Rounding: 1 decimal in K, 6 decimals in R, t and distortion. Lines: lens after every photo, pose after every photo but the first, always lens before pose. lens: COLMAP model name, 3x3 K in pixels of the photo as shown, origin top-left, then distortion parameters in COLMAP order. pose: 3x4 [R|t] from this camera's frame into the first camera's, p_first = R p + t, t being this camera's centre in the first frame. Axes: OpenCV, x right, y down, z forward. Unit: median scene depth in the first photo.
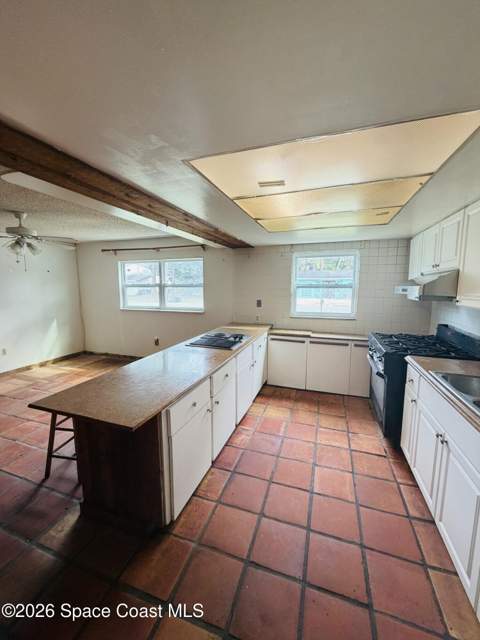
lens RADIAL K [[255.8, 0, 240.1], [0, 255.8, 318.5], [0, 0, 1]] dist [0.004366, 0.000094]
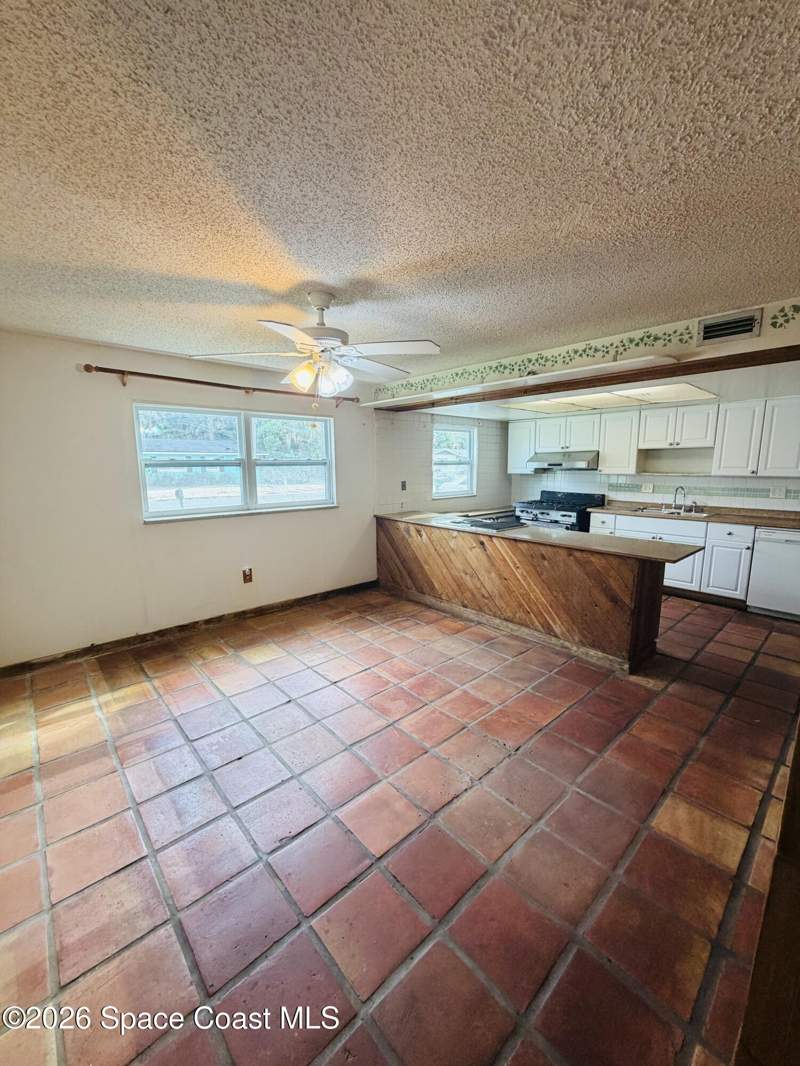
lens RADIAL K [[426.0, 0, 399.5], [0, 426.0, 530.6], [0, 0, 1]] dist [0.004366, 0.000094]
pose [[0.482664, -0.138653, 0.864761, -1.289908], [0.118061, 0.988677, 0.092626, -0.054933], [-0.867812, 0.057387, 0.493568, 0.467509]]
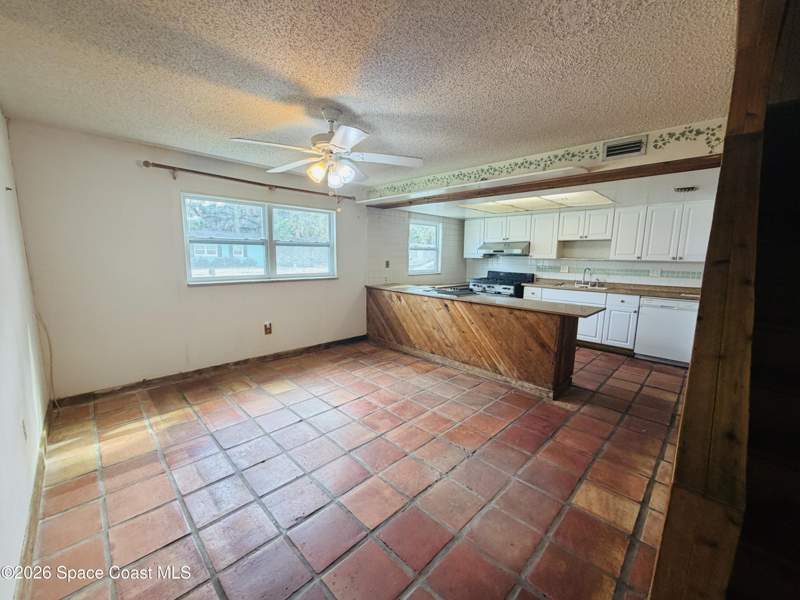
lens RADIAL K [[319.7, 0, 397.9], [0, 319.7, 299.9], [0, 0, 1]] dist [0.004366, 0.000094]
pose [[0.437347, -0.120217, 0.891221, -1.303295], [0.102023, 0.991259, 0.083646, -0.023912], [-0.893487, 0.054343, 0.445789, 0.481265]]
